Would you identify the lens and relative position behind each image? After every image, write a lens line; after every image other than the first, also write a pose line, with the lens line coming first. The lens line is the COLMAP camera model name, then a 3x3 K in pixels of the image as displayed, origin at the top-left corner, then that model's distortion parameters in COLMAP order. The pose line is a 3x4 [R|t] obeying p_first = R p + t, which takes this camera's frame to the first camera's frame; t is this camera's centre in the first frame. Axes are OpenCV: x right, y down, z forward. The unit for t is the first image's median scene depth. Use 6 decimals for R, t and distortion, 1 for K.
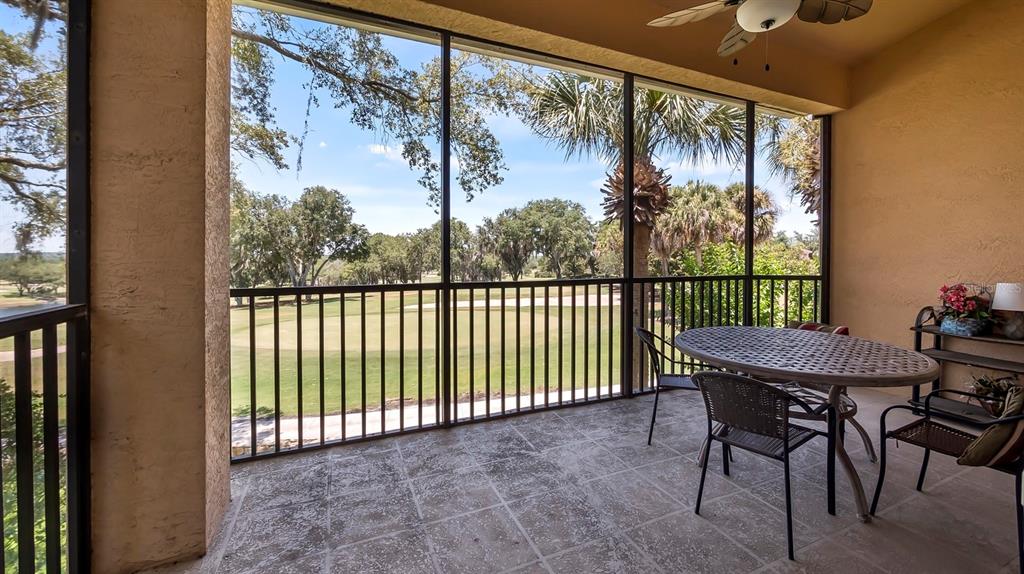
lens RADIAL K [[403.9, 0, 510.5], [0, 403.9, 260.1], [0, 0, 1]] dist [-0.013876, 0.000083]
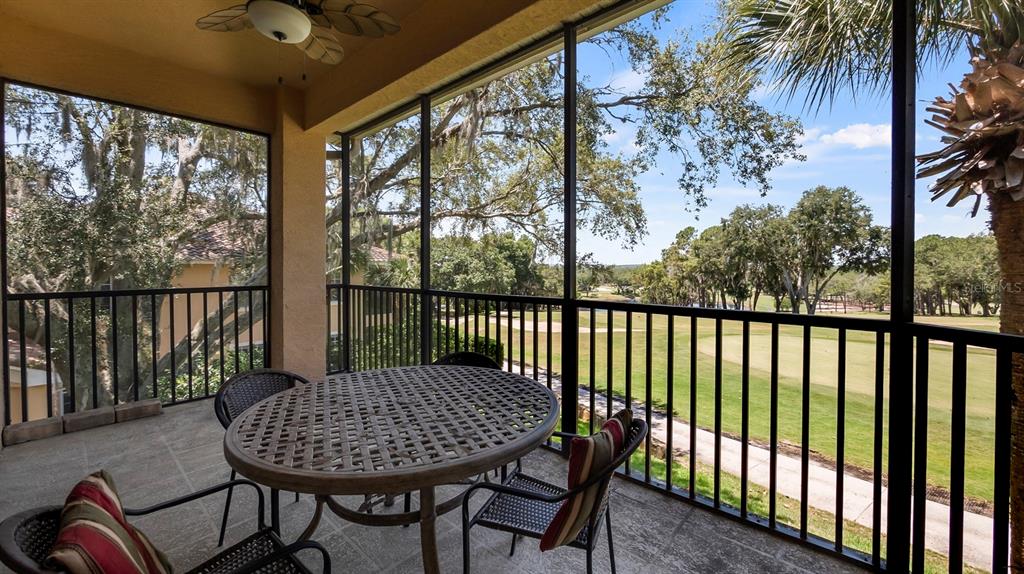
lens RADIAL K [[410.9, 0, 514.9], [0, 410.9, 274.6], [0, 0, 1]] dist [-0.001122, -0.000072]
pose [[0.412186, 0.016023, -0.910959, 0.110250], [-0.008259, 0.999870, 0.013850, -0.002302], [0.911062, 0.001815, 0.412265, 0.068827]]
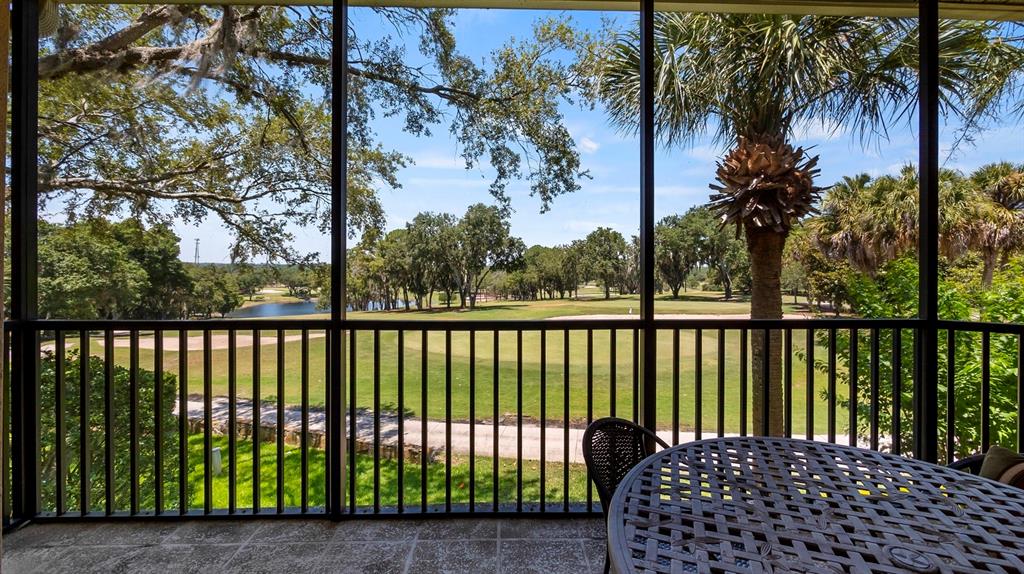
lens RADIAL K [[401.0, 0, 515.9], [0, 401.0, 267.9], [0, 0, 1]] dist [-0.008239, 0.000204]
pose [[0.927849, 0.002249, -0.372950, 0.040576], [-0.005055, 0.999966, -0.006547, -0.003682], [0.372922, 0.007960, 0.927828, 0.043908]]
